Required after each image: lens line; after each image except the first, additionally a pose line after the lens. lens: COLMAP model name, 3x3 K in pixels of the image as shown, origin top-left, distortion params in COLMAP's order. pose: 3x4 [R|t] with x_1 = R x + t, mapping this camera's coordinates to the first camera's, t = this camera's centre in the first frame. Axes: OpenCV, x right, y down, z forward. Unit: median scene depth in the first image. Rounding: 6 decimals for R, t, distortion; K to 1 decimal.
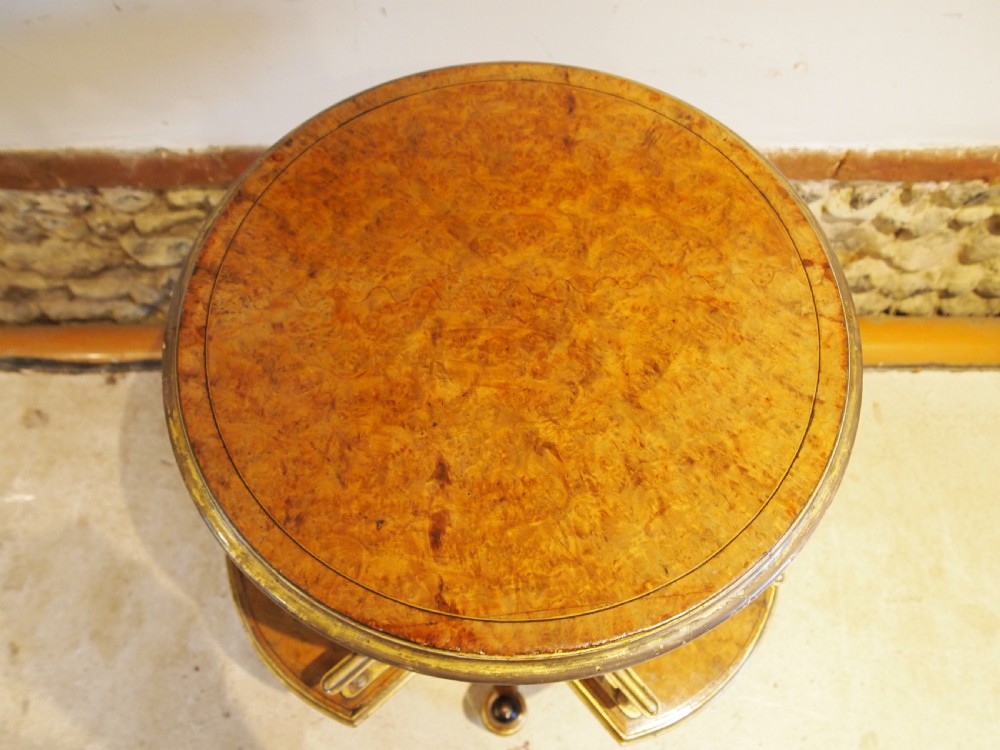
lens RADIAL K [[790.3, 0, 504.5], [0, 790.3, 375.1], [0, 0, 1]] dist [-0.048443, 0.001667]
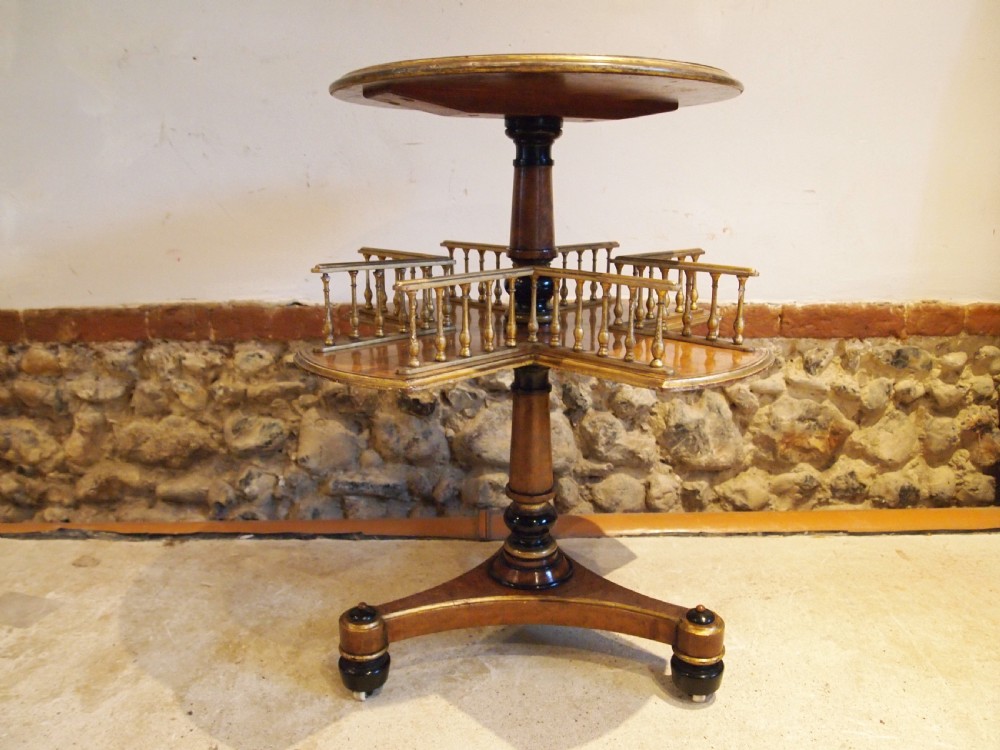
lens RADIAL K [[791.7, 0, 504.4], [0, 791.7, 374.3], [0, 0, 1]] dist [-0.048969, 0.003514]
pose [[0.999931, -0.007506, -0.009044, -0.047989], [-0.002455, 0.619179, -0.785246, 0.891370], [0.011494, 0.785214, 0.619118, 0.211556]]
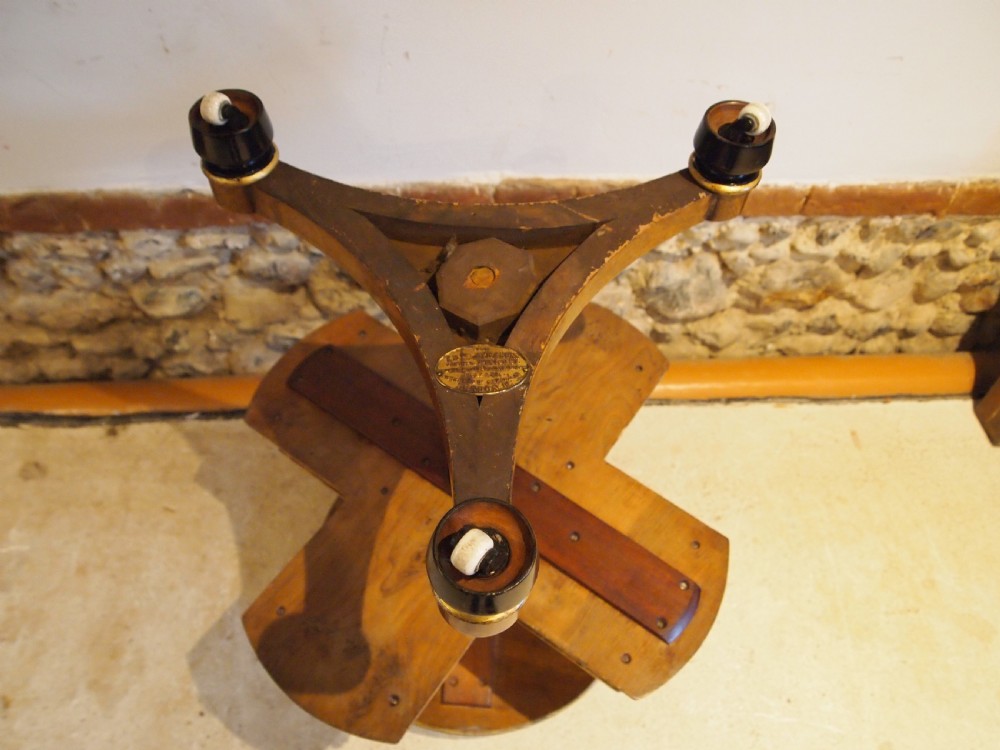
lens RADIAL K [[791.7, 0, 504.4], [0, 791.7, 374.3], [0, 0, 1]] dist [-0.048969, 0.003514]
pose [[0.997729, -0.025070, 0.062515, -0.077919], [0.034593, 0.987113, -0.156240, 0.137920], [-0.057793, 0.158048, 0.985739, -0.041842]]
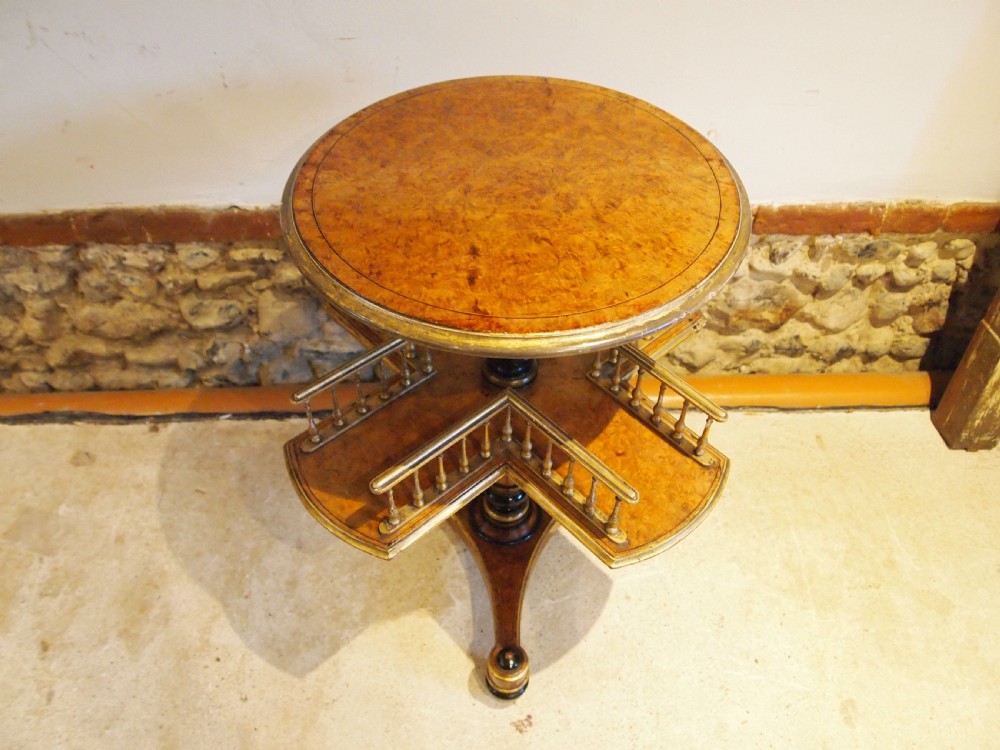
lens RADIAL K [[795.7, 0, 503.9], [0, 795.7, 373.1], [0, 0, 1]] dist [-0.047356, 0.001306]
pose [[0.999466, -0.013570, 0.029709, -0.033150], [0.022115, 0.950542, -0.309808, 0.380175], [-0.024036, 0.310300, 0.950335, -0.169550]]
